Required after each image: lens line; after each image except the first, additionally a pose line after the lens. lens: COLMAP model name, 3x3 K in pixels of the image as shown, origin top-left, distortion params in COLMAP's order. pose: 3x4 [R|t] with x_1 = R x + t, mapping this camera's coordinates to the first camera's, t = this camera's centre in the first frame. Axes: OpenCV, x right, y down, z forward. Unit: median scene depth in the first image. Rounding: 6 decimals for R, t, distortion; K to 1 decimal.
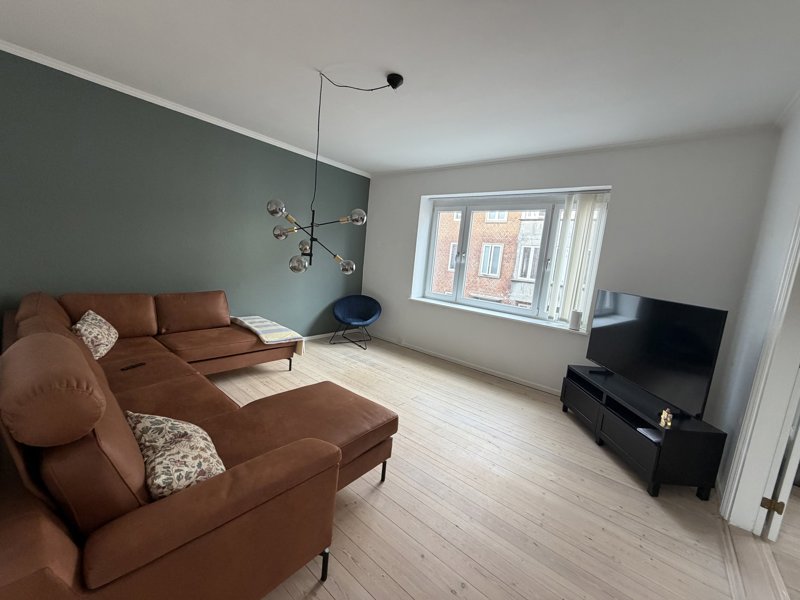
lens RADIAL K [[310.7, 0, 400.2], [0, 310.7, 299.8], [0, 0, 1]] dist [0.001854, 0.000210]
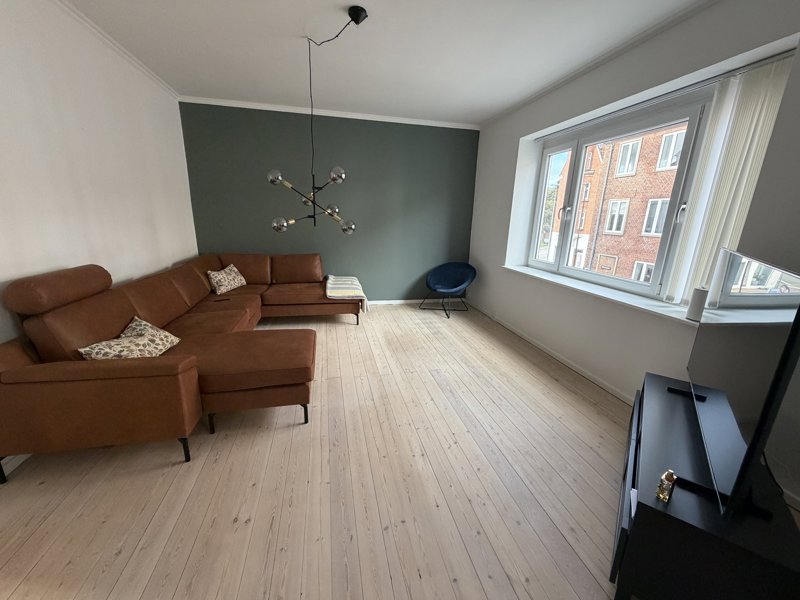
lens RADIAL K [[310.7, 0, 400.2], [0, 310.7, 299.8], [0, 0, 1]] dist [0.001854, 0.000210]
pose [[0.799101, 0.088117, -0.594704, 0.395877], [-0.038599, 0.994679, 0.095515, 0.020032], [0.599956, -0.053371, 0.798251, 0.173957]]
